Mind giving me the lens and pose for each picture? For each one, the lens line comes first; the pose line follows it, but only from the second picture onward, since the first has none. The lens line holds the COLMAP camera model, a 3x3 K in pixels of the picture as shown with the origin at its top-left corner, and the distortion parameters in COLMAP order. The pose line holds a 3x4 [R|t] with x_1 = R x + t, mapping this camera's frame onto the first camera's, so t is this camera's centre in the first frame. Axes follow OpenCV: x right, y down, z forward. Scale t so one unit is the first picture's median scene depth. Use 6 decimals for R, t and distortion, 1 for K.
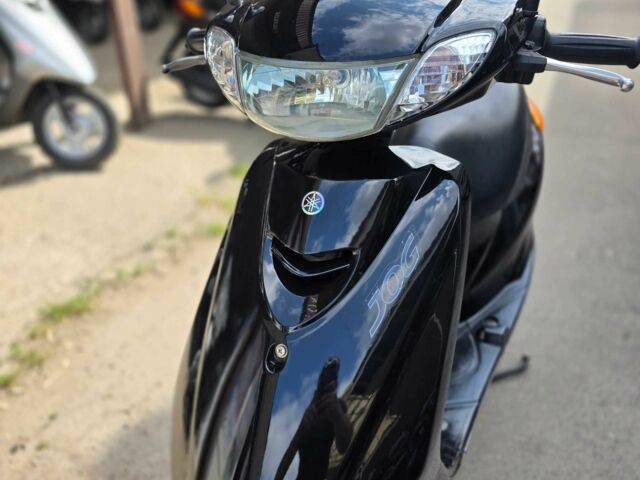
lens RADIAL K [[417.7, 0, 320.0], [0, 417.7, 240.0], [0, 0, 1]] dist [0.028889, -0.020753]
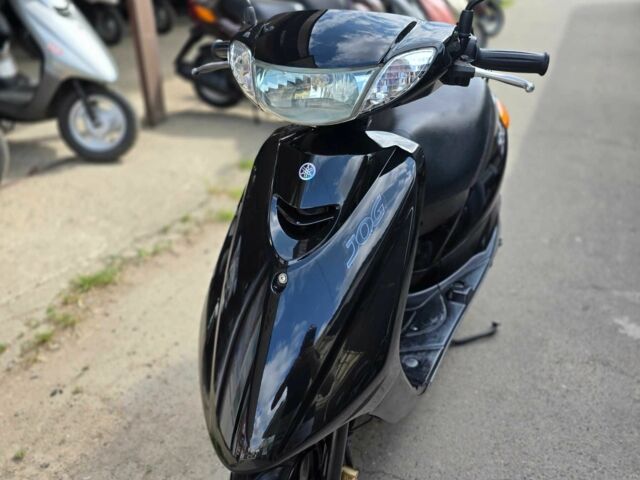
lens RADIAL K [[423.2, 0, 323.9], [0, 423.2, 239.3], [0, 0, 1]] dist [0.016391, -0.002078]
pose [[0.999917, 0.012721, -0.001848, 0.022264], [-0.012739, 0.999867, -0.010187, 0.076731], [0.001718, 0.010210, 0.999946, -0.196498]]
